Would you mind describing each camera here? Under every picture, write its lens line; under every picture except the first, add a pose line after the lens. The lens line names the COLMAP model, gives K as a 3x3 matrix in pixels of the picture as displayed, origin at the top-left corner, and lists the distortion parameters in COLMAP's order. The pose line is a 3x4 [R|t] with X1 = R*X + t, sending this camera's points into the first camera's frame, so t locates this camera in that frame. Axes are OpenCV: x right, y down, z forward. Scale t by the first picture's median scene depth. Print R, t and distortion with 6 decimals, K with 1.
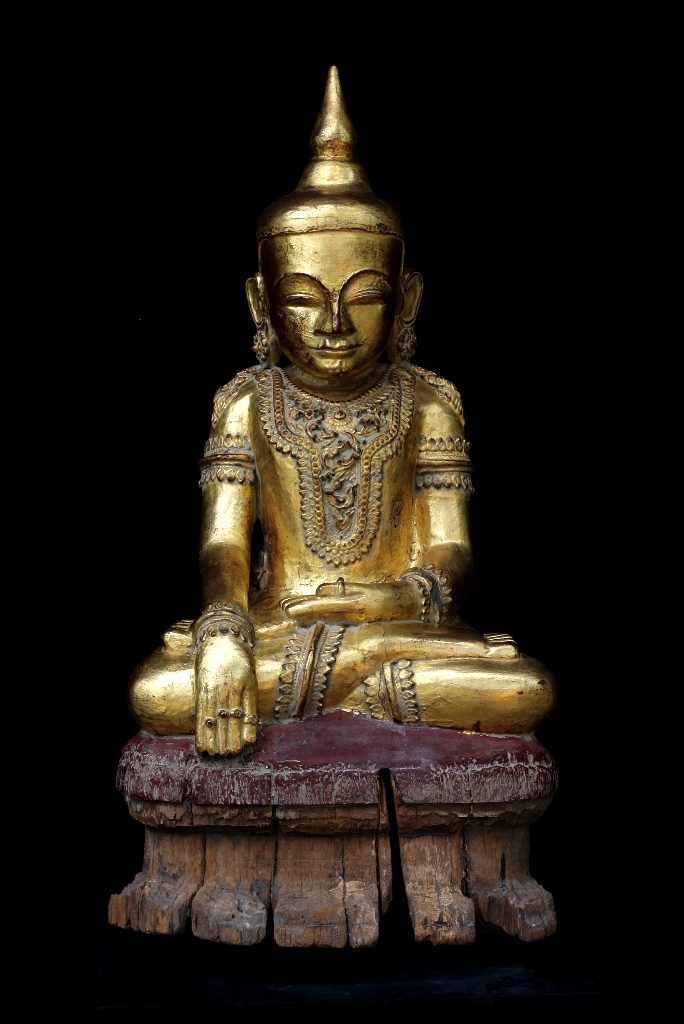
lens RADIAL K [[2774.1, 0, 342.0], [0, 2774.1, 512.0], [0, 0, 1]] dist [-0.136379, -0.912458]
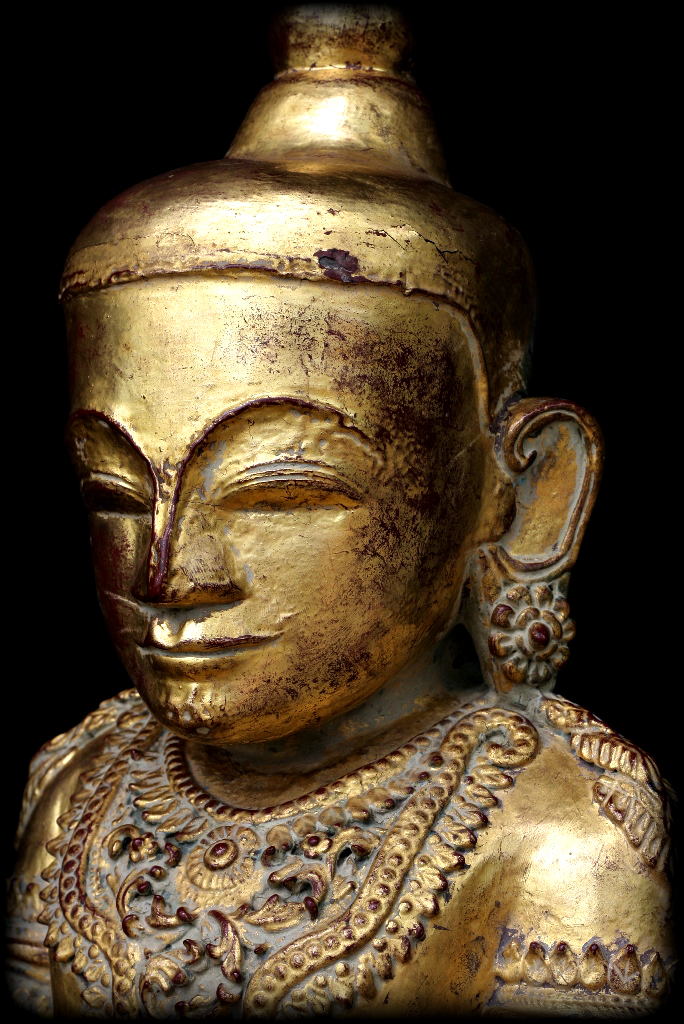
lens RADIAL K [[2529.4, 0, 342.0], [0, 2529.4, 512.0], [0, 0, 1]] dist [-0.099967, -0.410027]
pose [[0.857469, 0.003292, -0.514526, 0.166233], [-0.045153, 0.996603, -0.068873, -0.056865], [0.512551, 0.082289, 0.854705, 0.783067]]
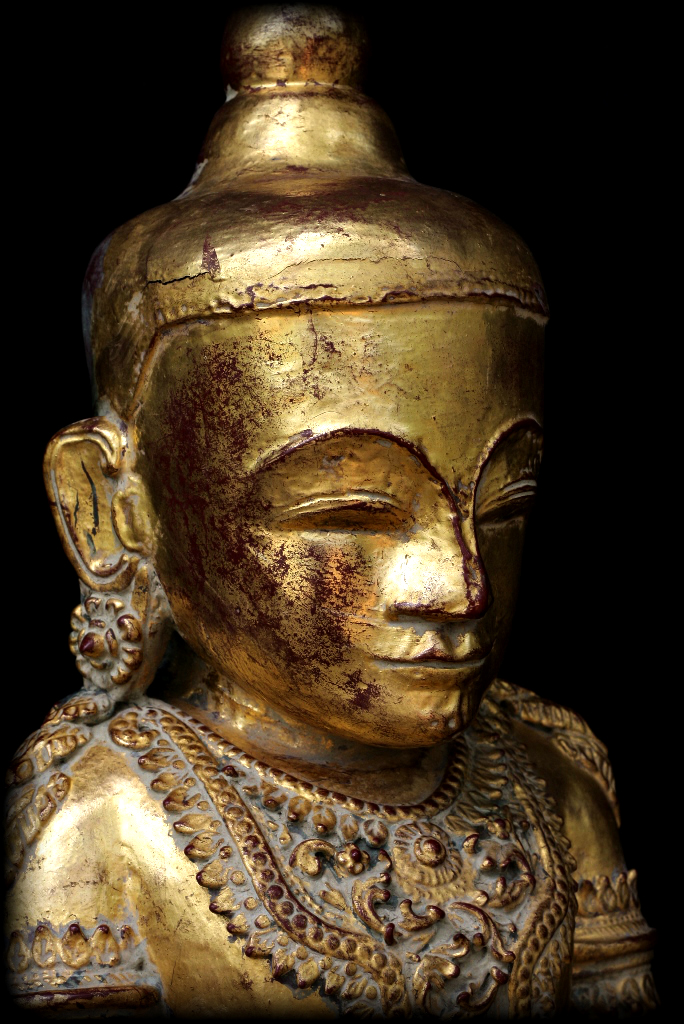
lens RADIAL K [[2600.0, 0, 342.0], [0, 2600.0, 512.0], [0, 0, 1]] dist [-0.103794, -0.699634]
pose [[0.857675, -0.016114, 0.513940, -0.176515], [0.029689, 0.999393, -0.018211, -0.073066], [-0.513334, 0.030877, 0.857633, 0.761877]]
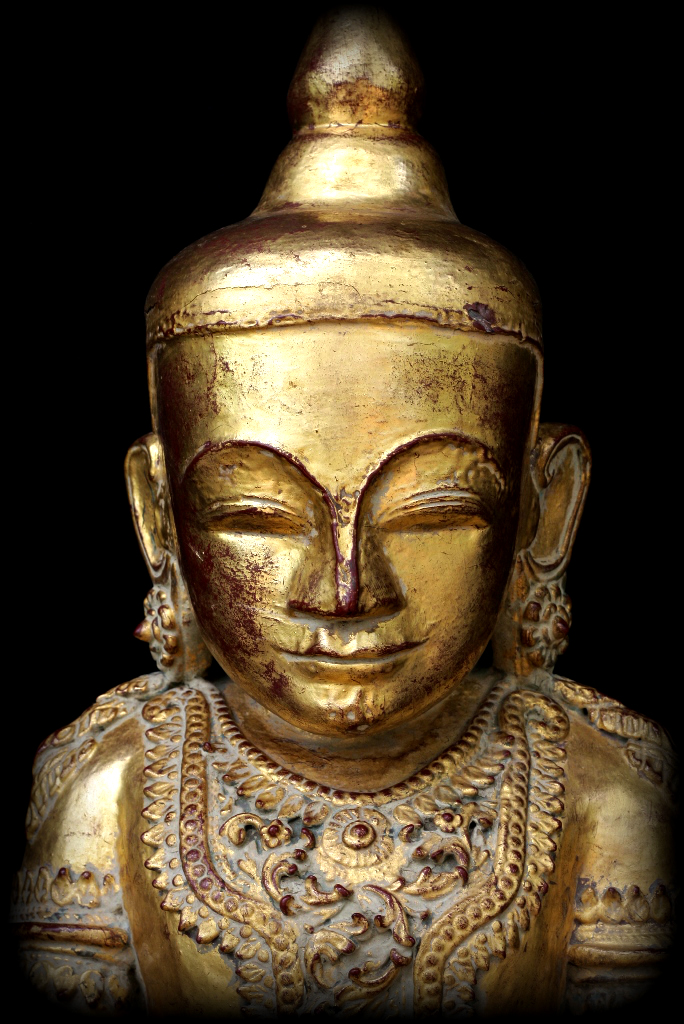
lens RADIAL K [[2529.4, 0, 342.0], [0, 2529.4, 512.0], [0, 0, 1]] dist [-0.099967, -0.410027]
pose [[0.998941, 0.009623, -0.044993, 0.011769], [-0.011183, 0.999341, -0.034534, -0.067870], [0.044631, 0.035001, 0.998390, 0.695822]]
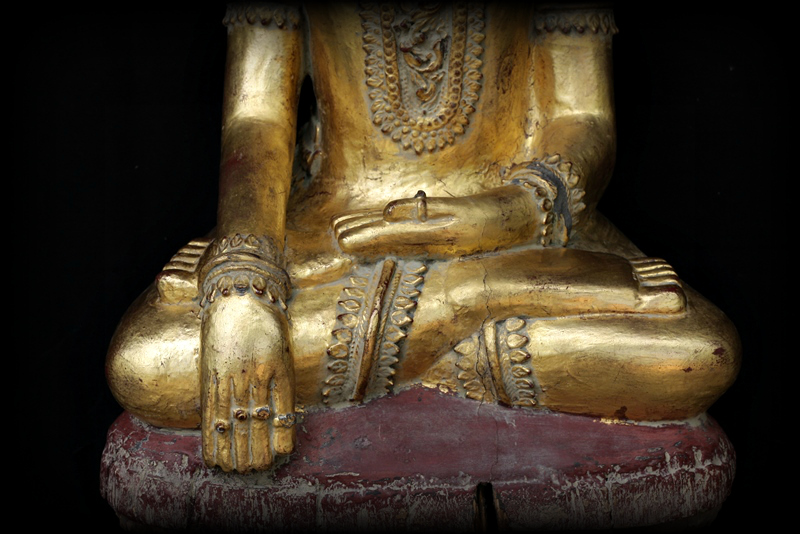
lens RADIAL K [[1976.1, 0, 398.9], [0, 1976.1, 291.3], [0, 0, 1]] dist [-0.099967, -0.410027]
pose [[0.999257, 0.003141, -0.038415, 0.012689], [0.006400, 0.969317, 0.245731, -0.070180], [0.038008, -0.245794, 0.968577, 0.533582]]
